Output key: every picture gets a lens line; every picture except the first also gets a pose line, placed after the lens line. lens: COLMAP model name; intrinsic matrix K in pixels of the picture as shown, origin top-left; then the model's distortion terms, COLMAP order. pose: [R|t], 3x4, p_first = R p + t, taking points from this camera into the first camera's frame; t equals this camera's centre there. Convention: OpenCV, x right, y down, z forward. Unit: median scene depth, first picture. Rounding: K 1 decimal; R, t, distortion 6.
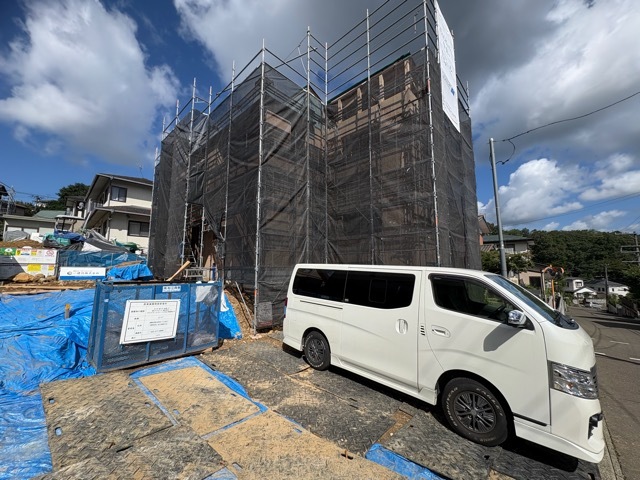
lens RADIAL K [[254.8, 0, 320.0], [0, 254.8, 240.0], [0, 0, 1]] dist [0.005595, -0.000128]
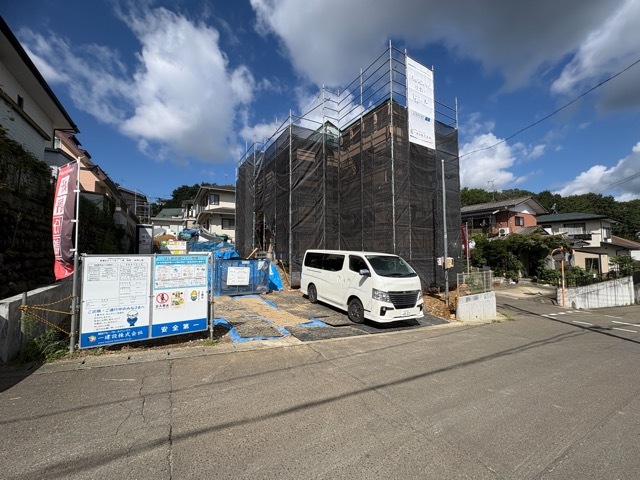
lens RADIAL K [[254.8, 0, 320.0], [0, 254.8, 240.0], [0, 0, 1]] dist [0.005595, -0.000128]
pose [[0.963423, -0.018291, -0.267359, 0.311424], [0.036409, 0.997351, 0.062968, -0.055920], [0.265499, -0.070399, 0.961537, -0.459083]]
